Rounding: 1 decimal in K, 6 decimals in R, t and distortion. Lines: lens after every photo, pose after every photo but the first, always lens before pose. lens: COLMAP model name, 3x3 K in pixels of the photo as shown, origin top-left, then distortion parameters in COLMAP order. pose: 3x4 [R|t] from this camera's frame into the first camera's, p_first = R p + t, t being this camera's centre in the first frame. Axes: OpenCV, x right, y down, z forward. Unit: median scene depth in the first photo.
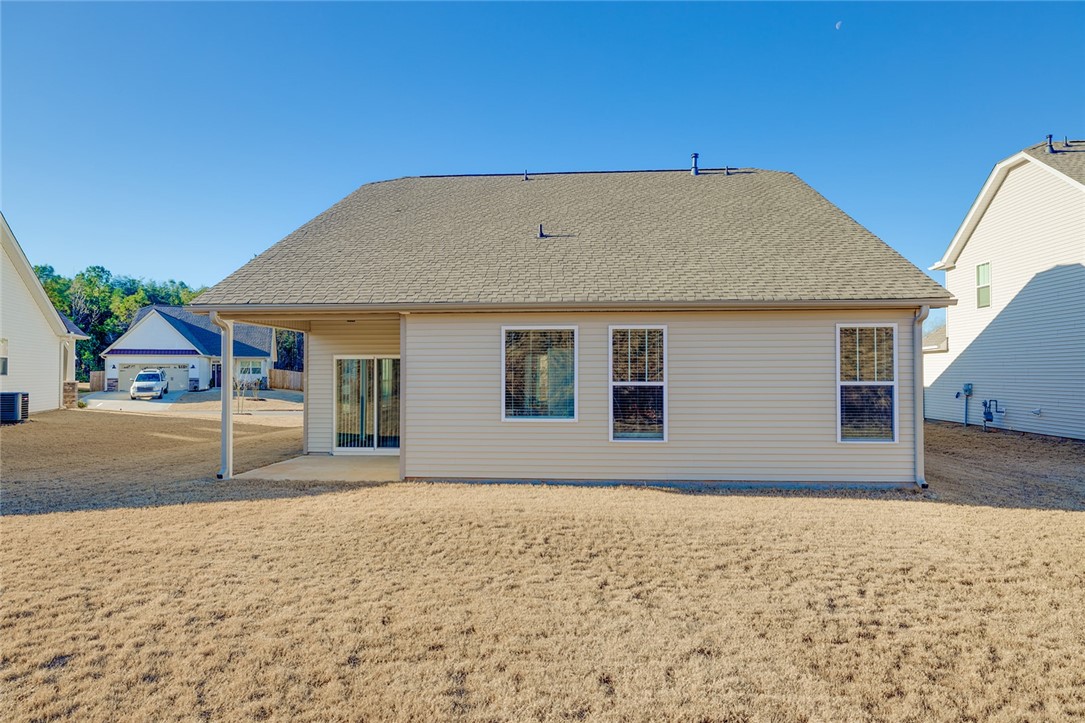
lens RADIAL K [[704.9, 0, 542.0], [0, 704.9, 366.3], [0, 0, 1]] dist [-0.001342, -0.000994]
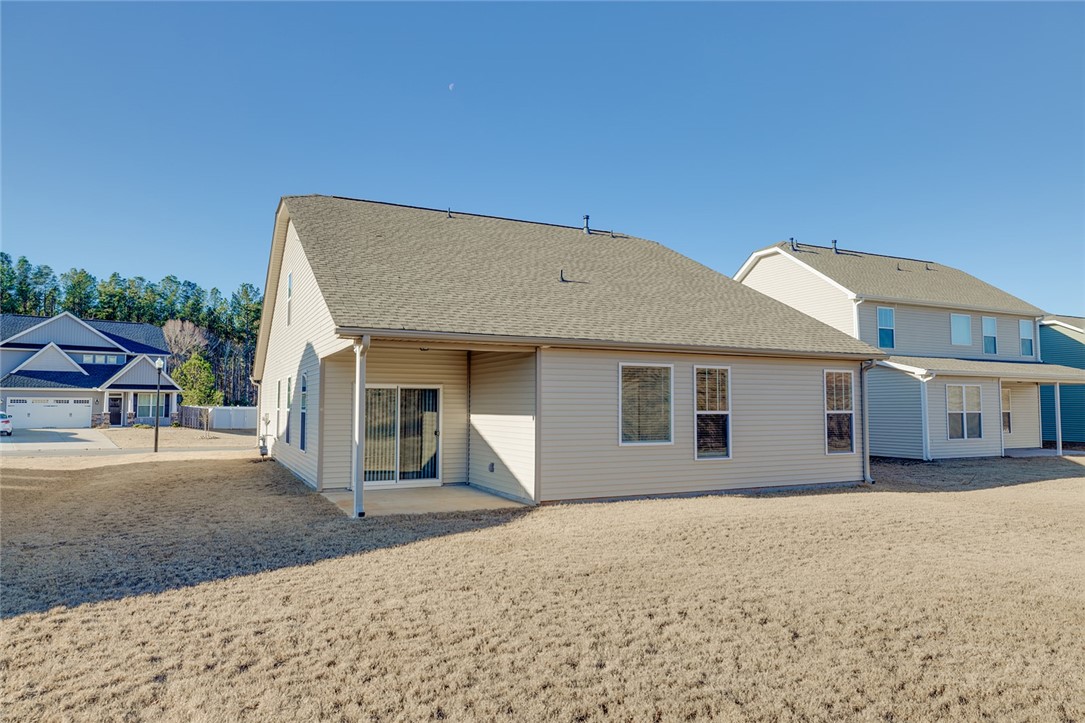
lens RADIAL K [[704.9, 0, 541.1], [0, 704.9, 358.4], [0, 0, 1]] dist [-0.001342, -0.000994]
pose [[0.857694, 0.037411, 0.512798, -0.760209], [-0.009497, 0.998332, -0.056948, 0.003070], [-0.514073, 0.043973, 0.856619, 0.083896]]
